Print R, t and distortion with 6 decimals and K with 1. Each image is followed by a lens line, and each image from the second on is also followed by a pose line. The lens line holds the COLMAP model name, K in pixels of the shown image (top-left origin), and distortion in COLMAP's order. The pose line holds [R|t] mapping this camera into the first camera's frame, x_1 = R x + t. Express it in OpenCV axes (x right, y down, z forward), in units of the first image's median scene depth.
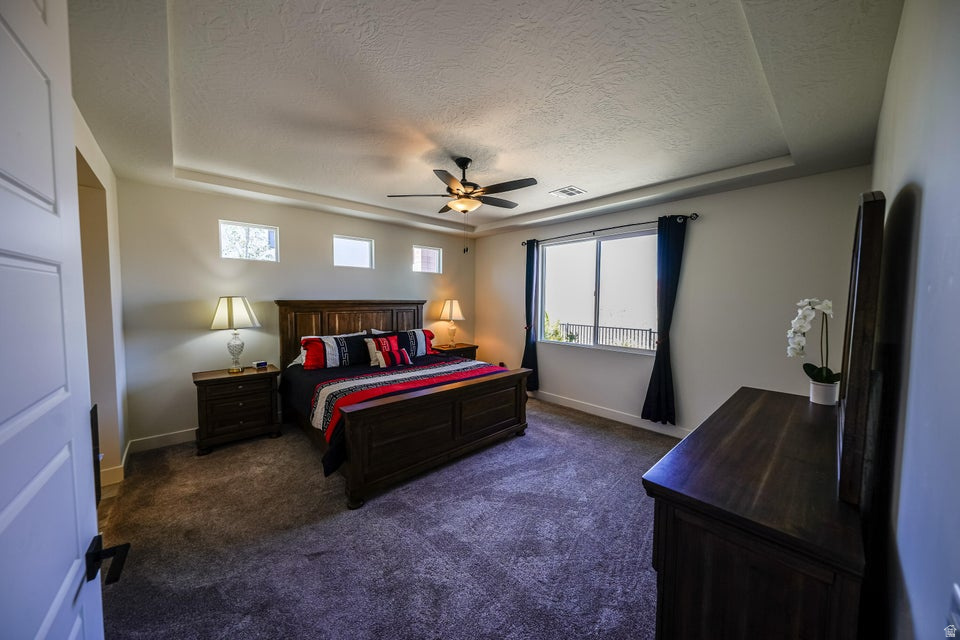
lens RADIAL K [[338.0, 0, 480.0], [0, 338.0, 320.0], [0, 0, 1]] dist [0.000166, -0.000048]
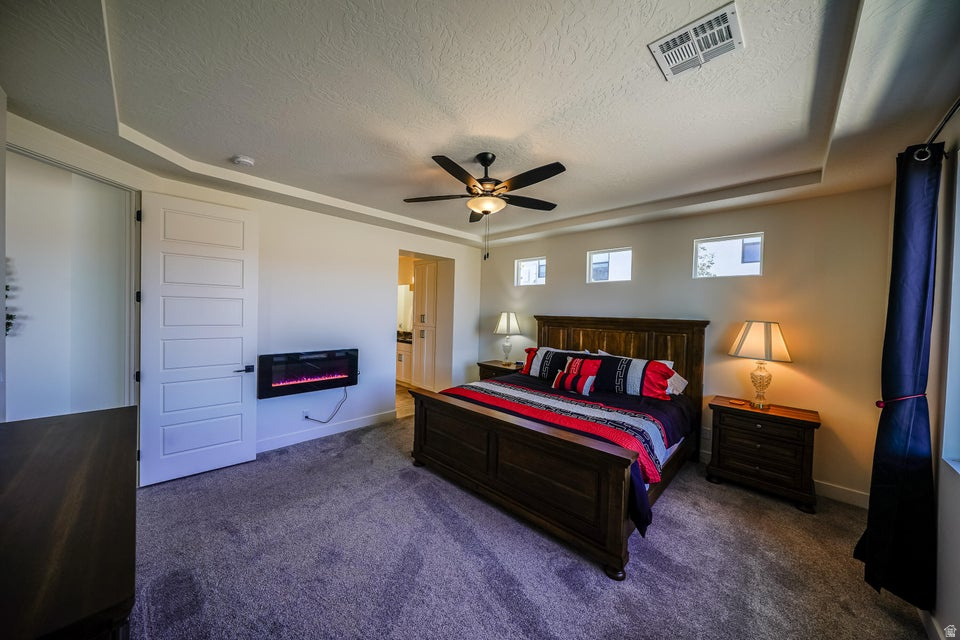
lens RADIAL K [[326.2, 0, 457.1], [0, 326.2, 313.9], [0, 0, 1]] dist [0.000382, 0.000008]
pose [[0.022876, -0.005905, -0.999721, 0.593041], [-0.097642, 0.995189, -0.008112, -0.026323], [0.994959, 0.097800, 0.022189, 0.690931]]
